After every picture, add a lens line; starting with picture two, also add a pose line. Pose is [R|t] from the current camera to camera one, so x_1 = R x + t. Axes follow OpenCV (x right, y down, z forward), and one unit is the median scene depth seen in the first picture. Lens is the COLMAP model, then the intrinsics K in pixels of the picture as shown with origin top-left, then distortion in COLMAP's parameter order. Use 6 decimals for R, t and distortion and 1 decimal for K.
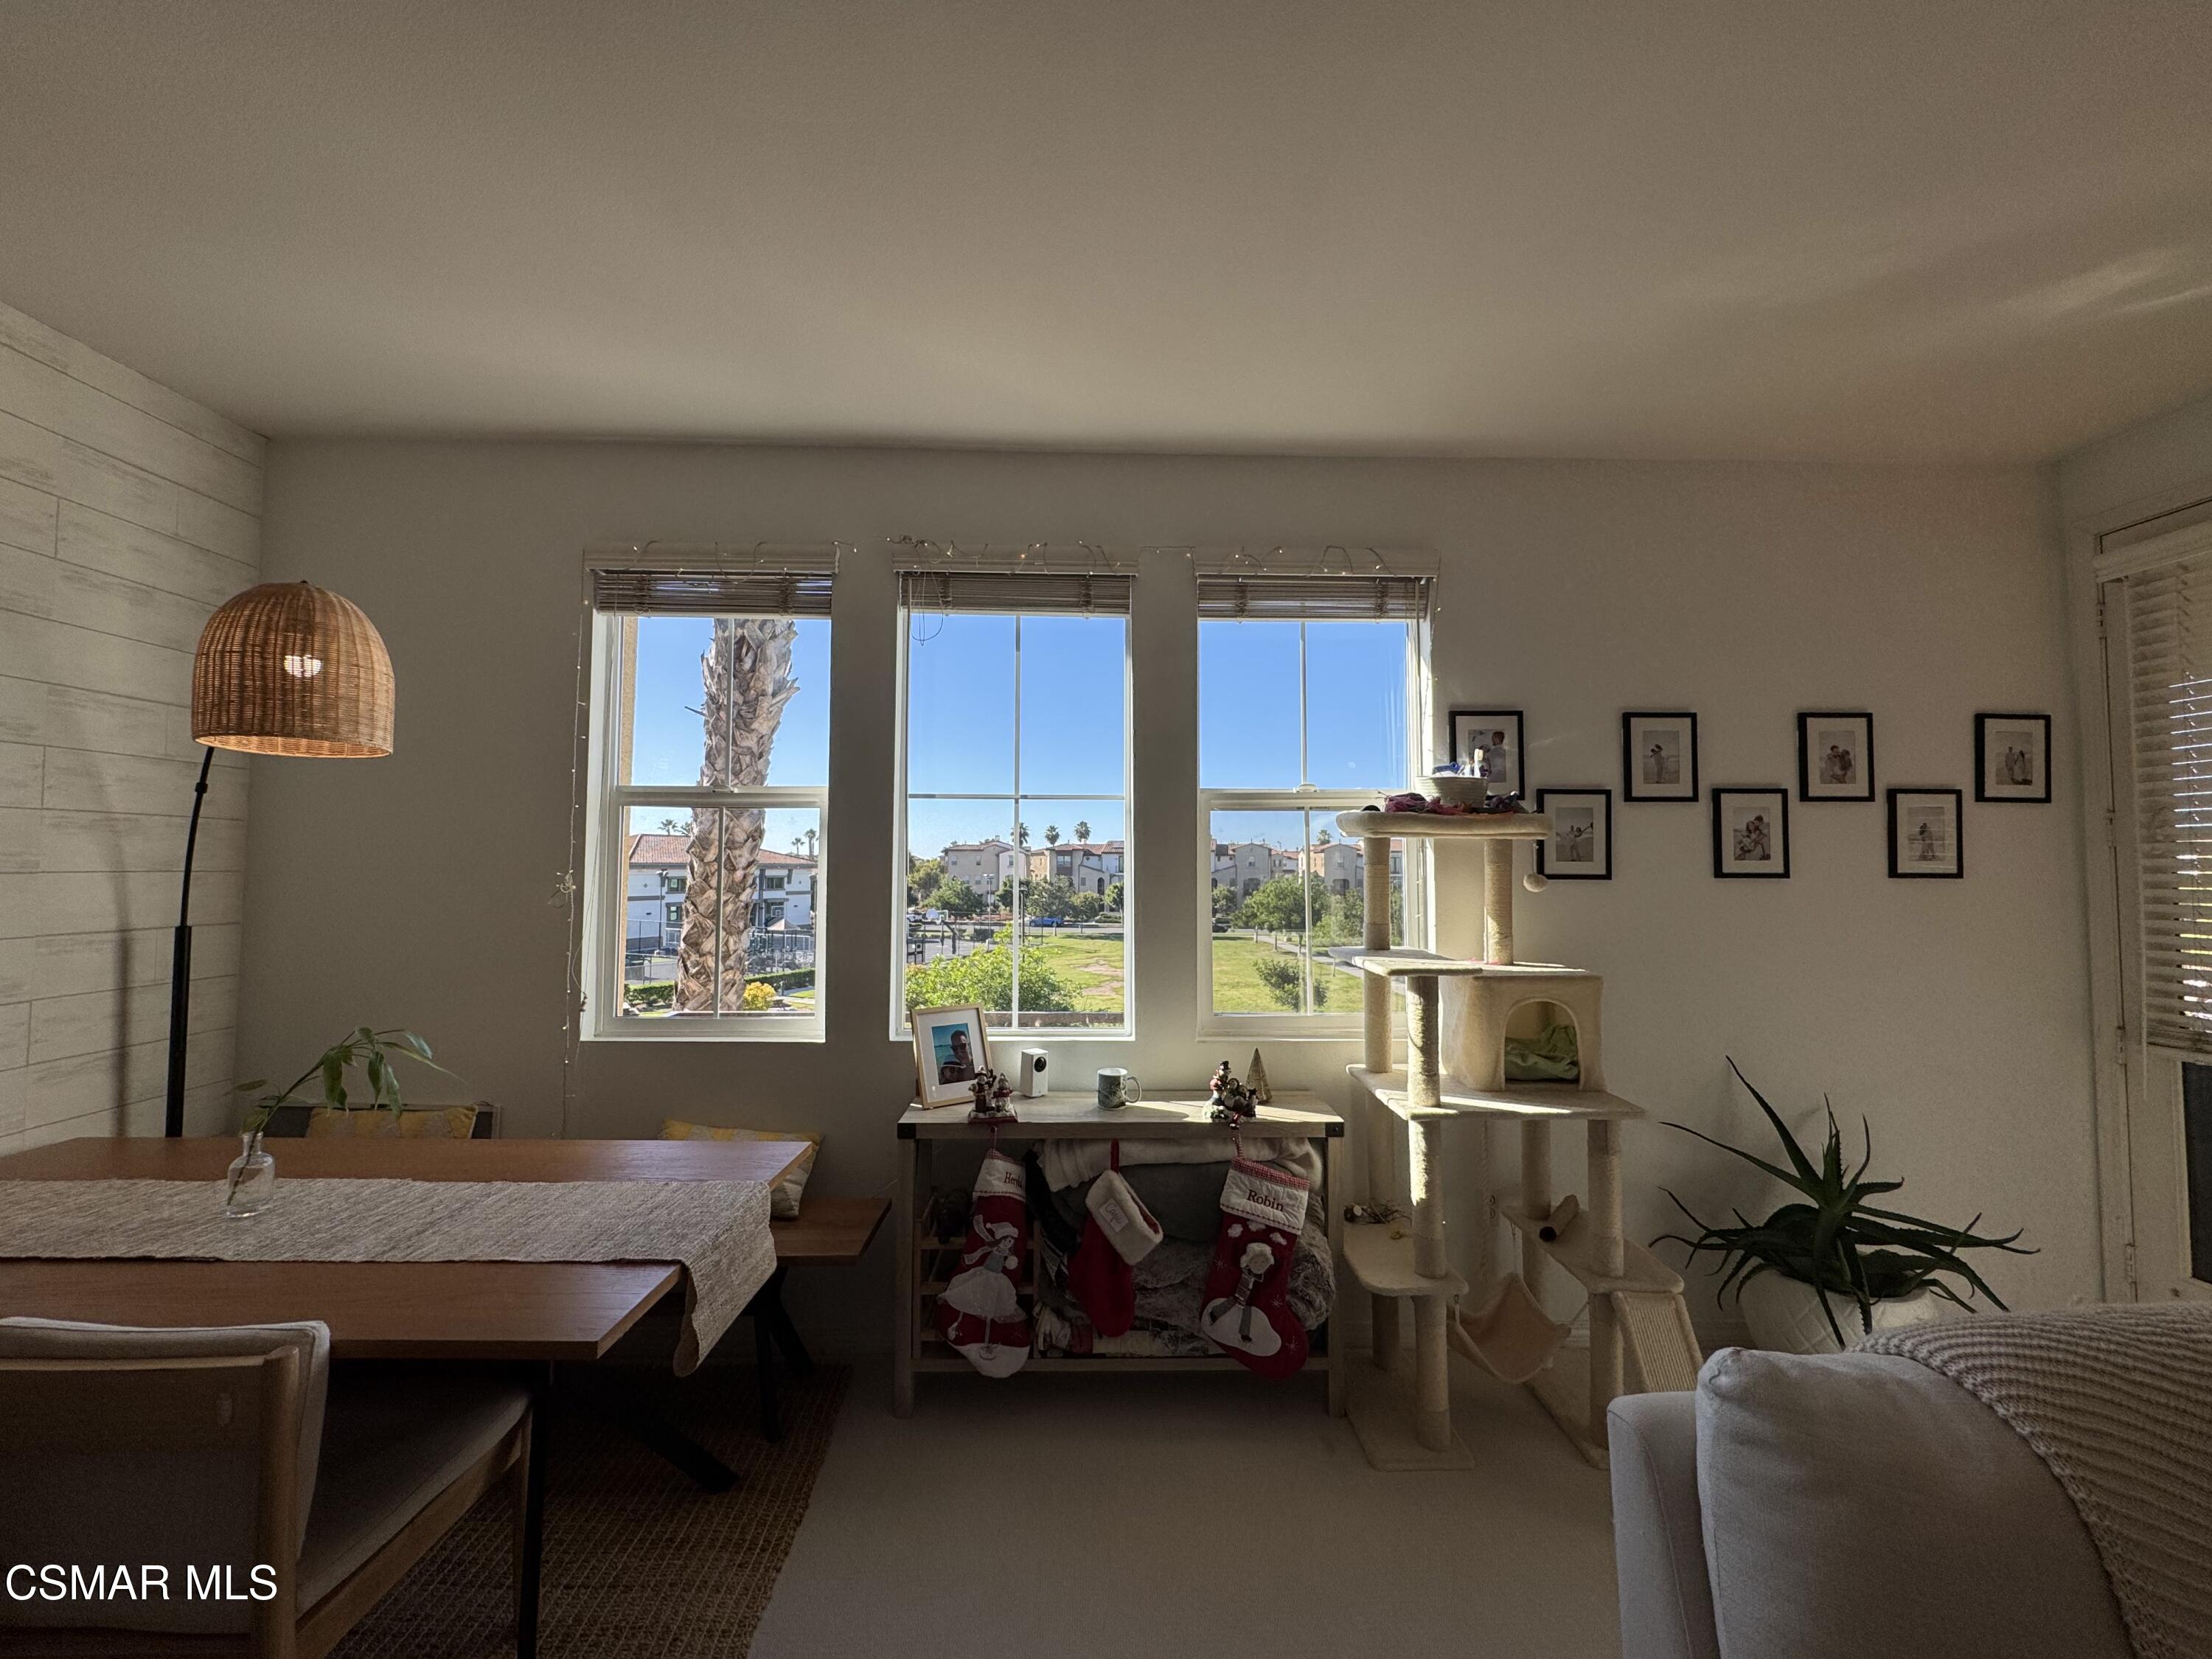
lens RADIAL K [[882.1, 0, 1105.6], [0, 882.1, 825.5], [0, 0, 1]] dist [-0.002809, 0.000592]
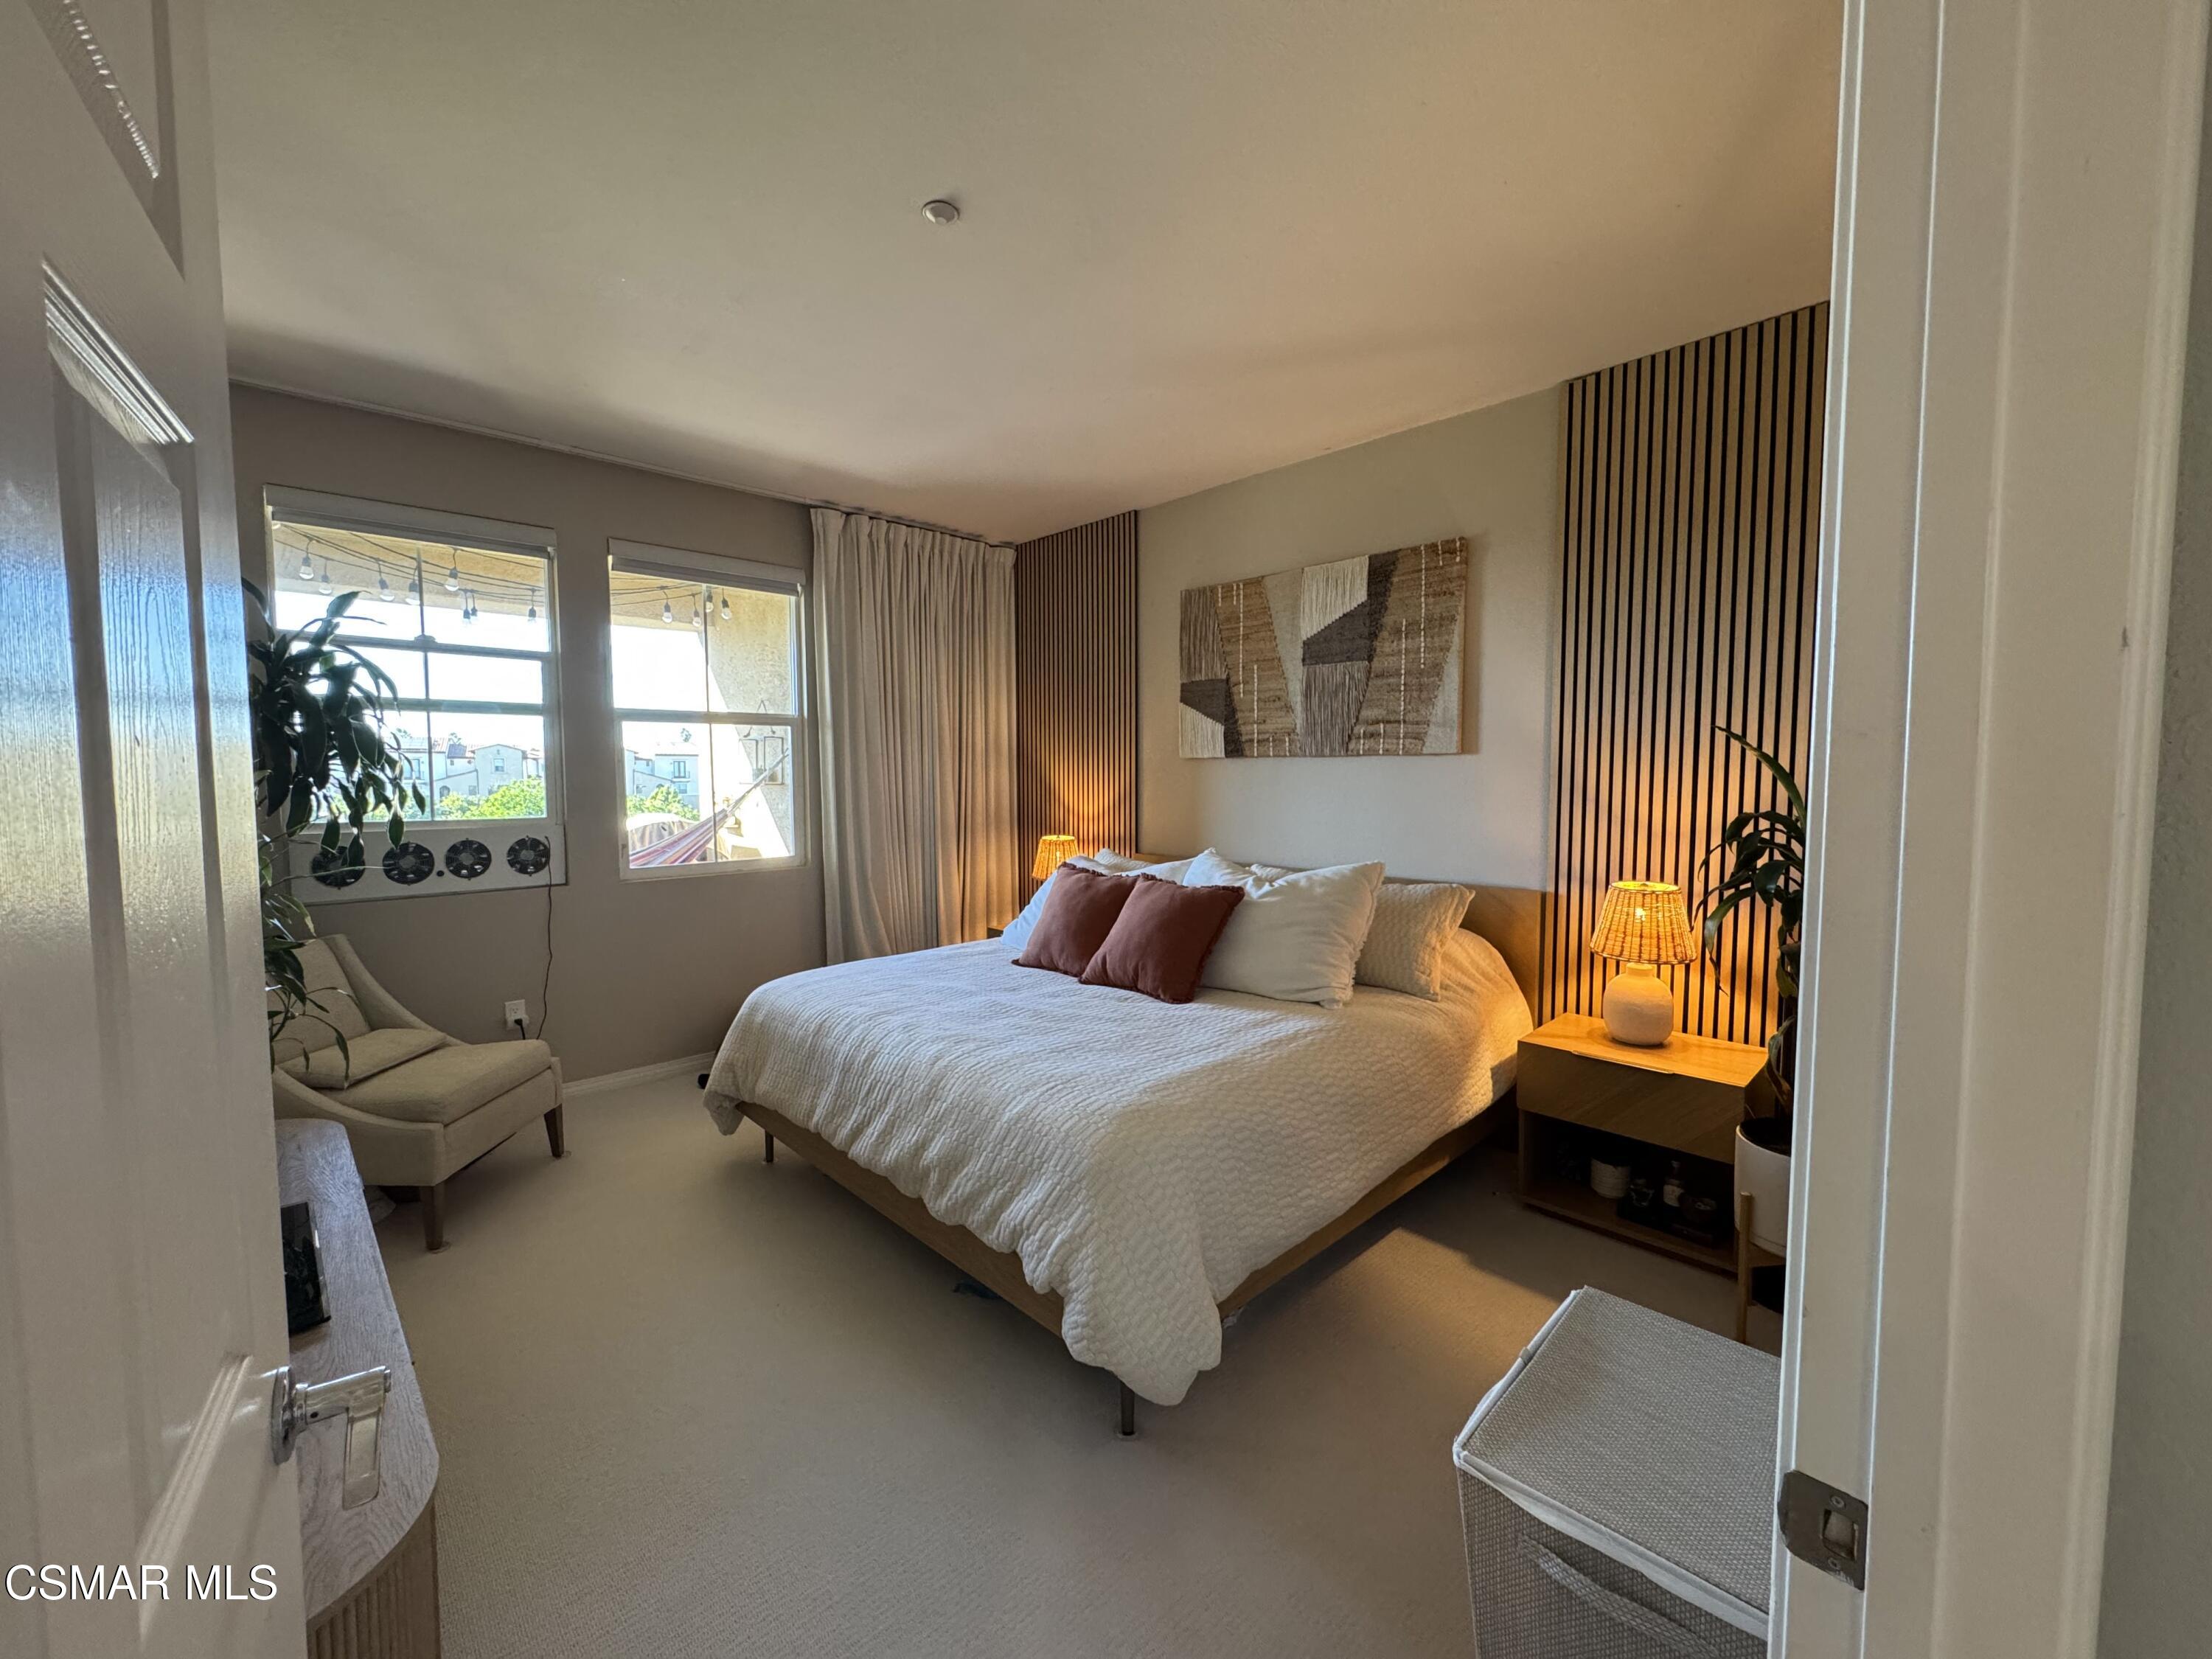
lens RADIAL K [[882.1, 0, 1101.5], [0, 882.1, 823.4], [0, 0, 1]] dist [-0.002809, 0.000592]
pose [[0.745521, -0.045385, 0.664935, 1.363867], [-0.026065, 0.994930, 0.097132, -0.032205], [-0.665972, -0.089745, 0.740558, -1.013668]]
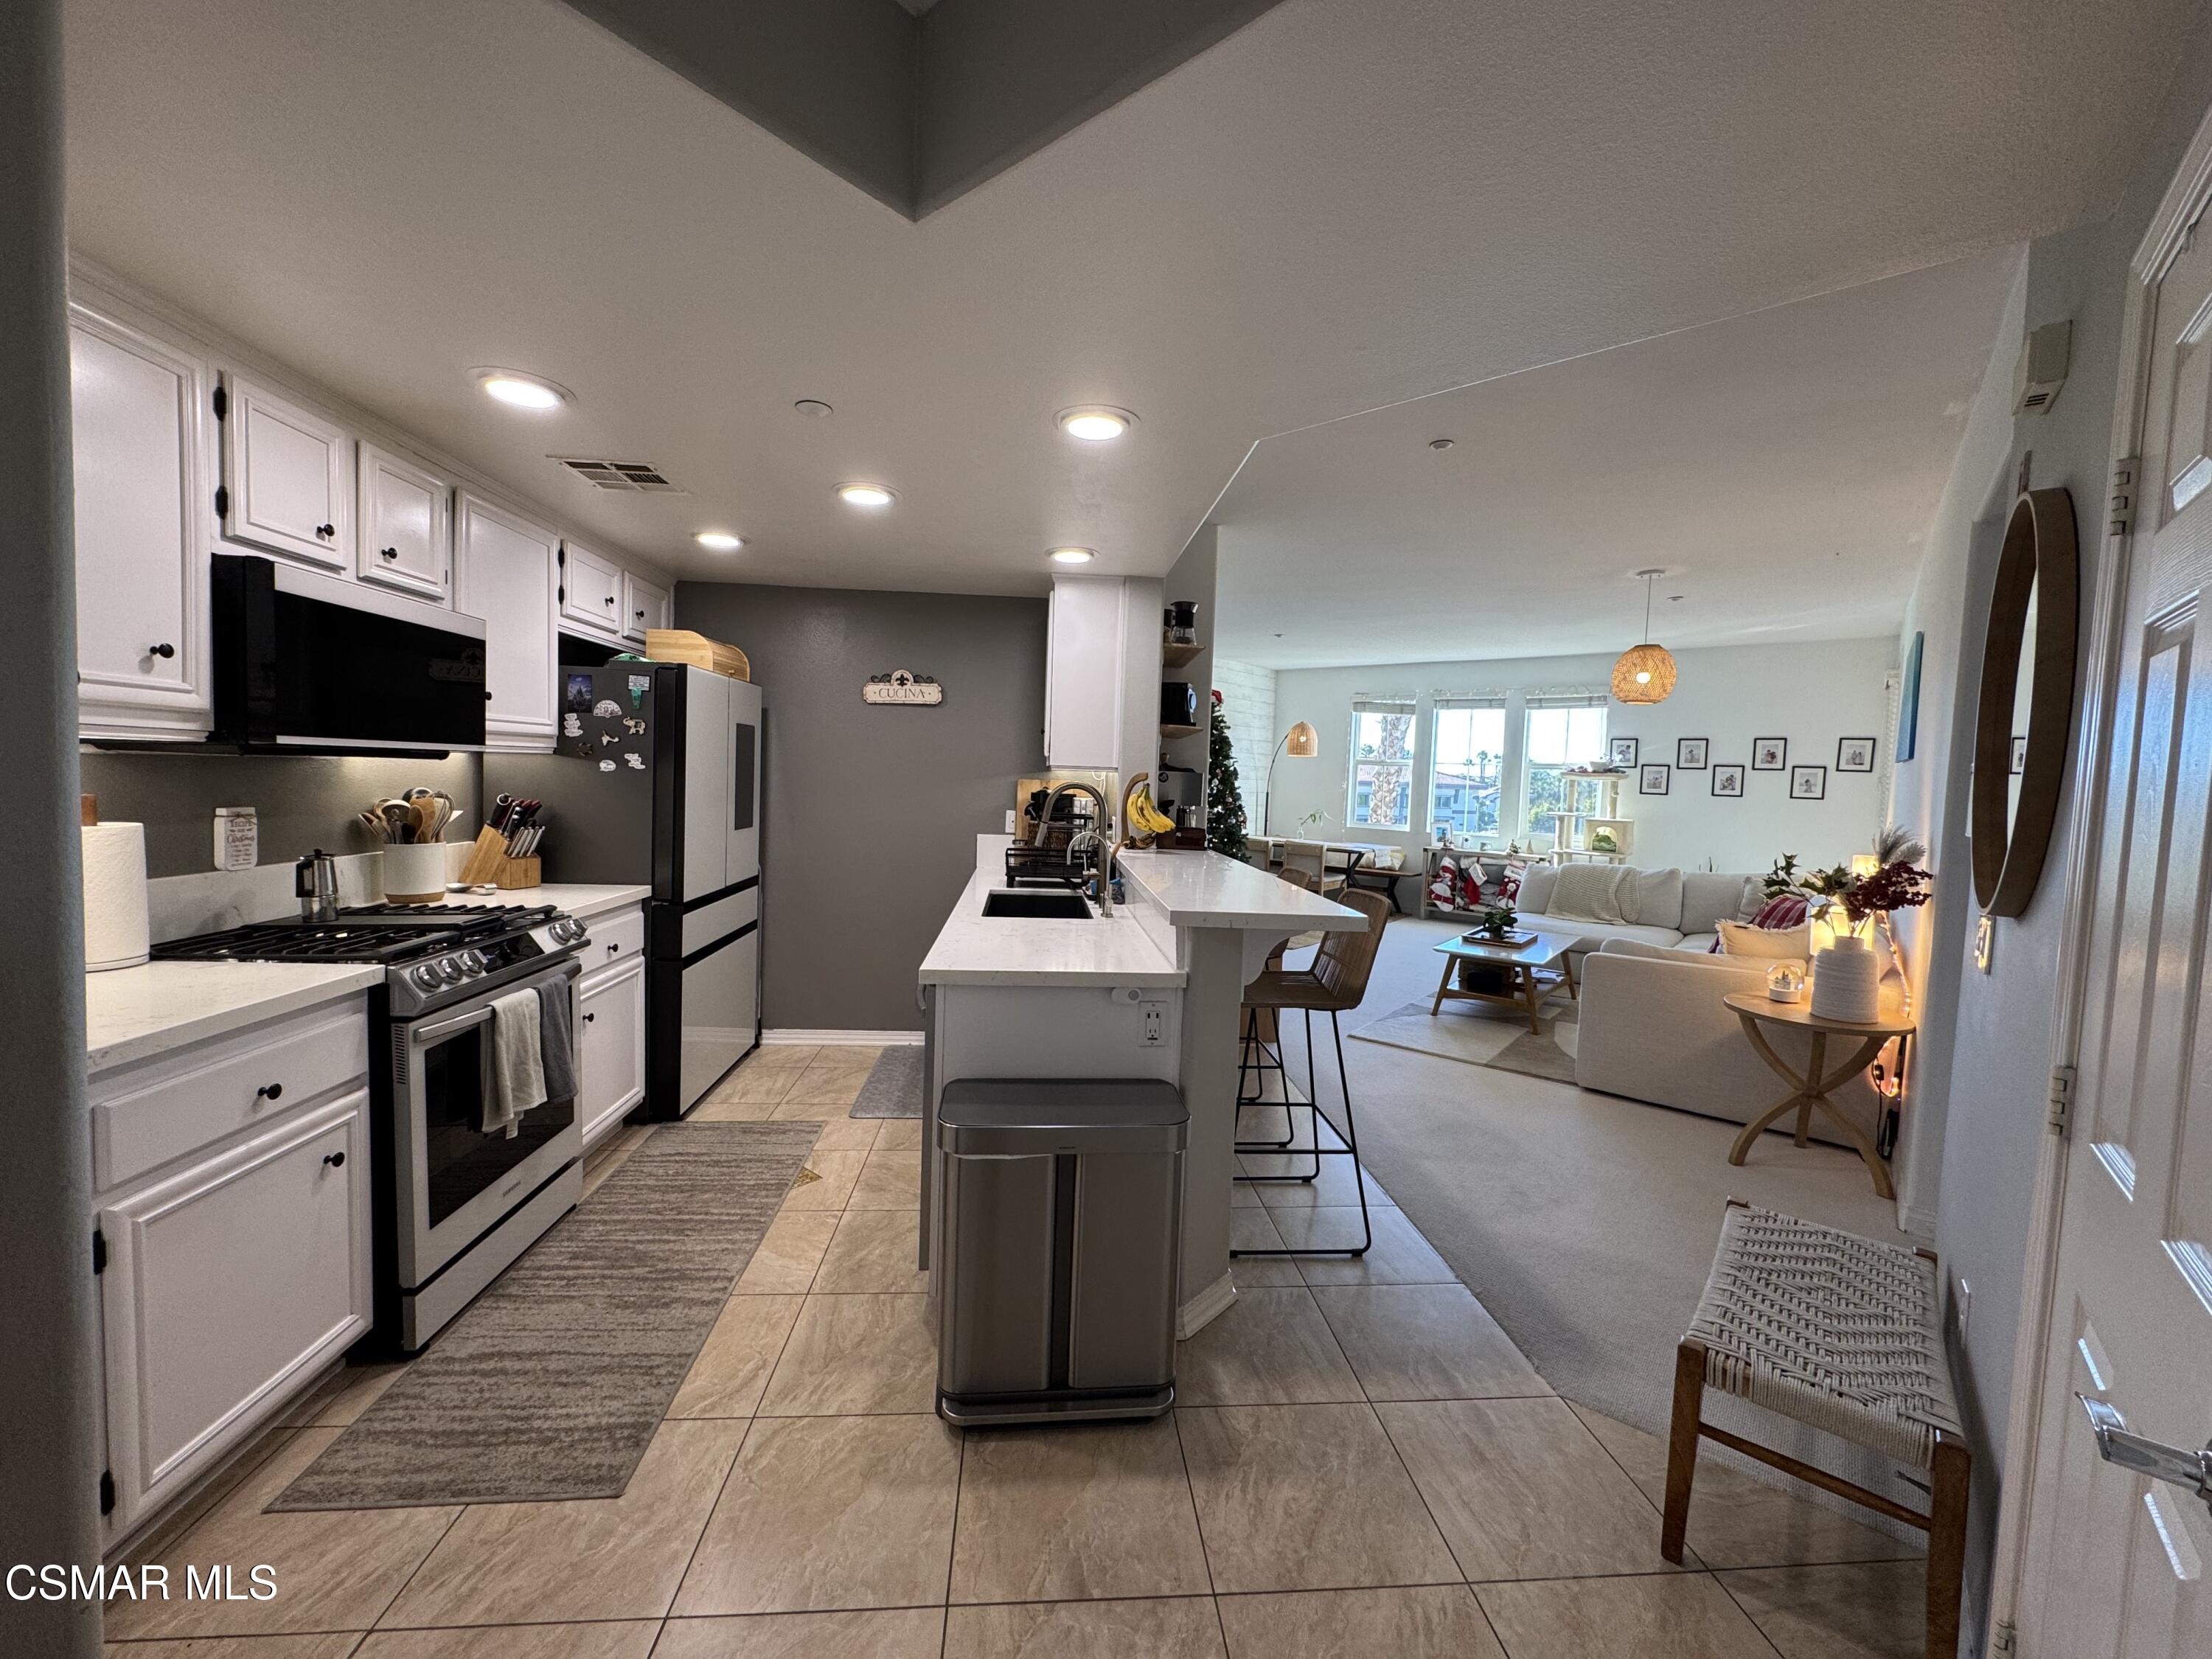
lens RADIAL K [[882.1, 0, 1103.0], [0, 882.1, 825.7], [0, 0, 1]] dist [-0.002809, 0.000592]
pose [[0.743992, 0.061281, -0.665372, 1.153074], [-0.000750, 0.995862, 0.090881, -0.106228], [0.668188, -0.067115, 0.740959, -2.520200]]
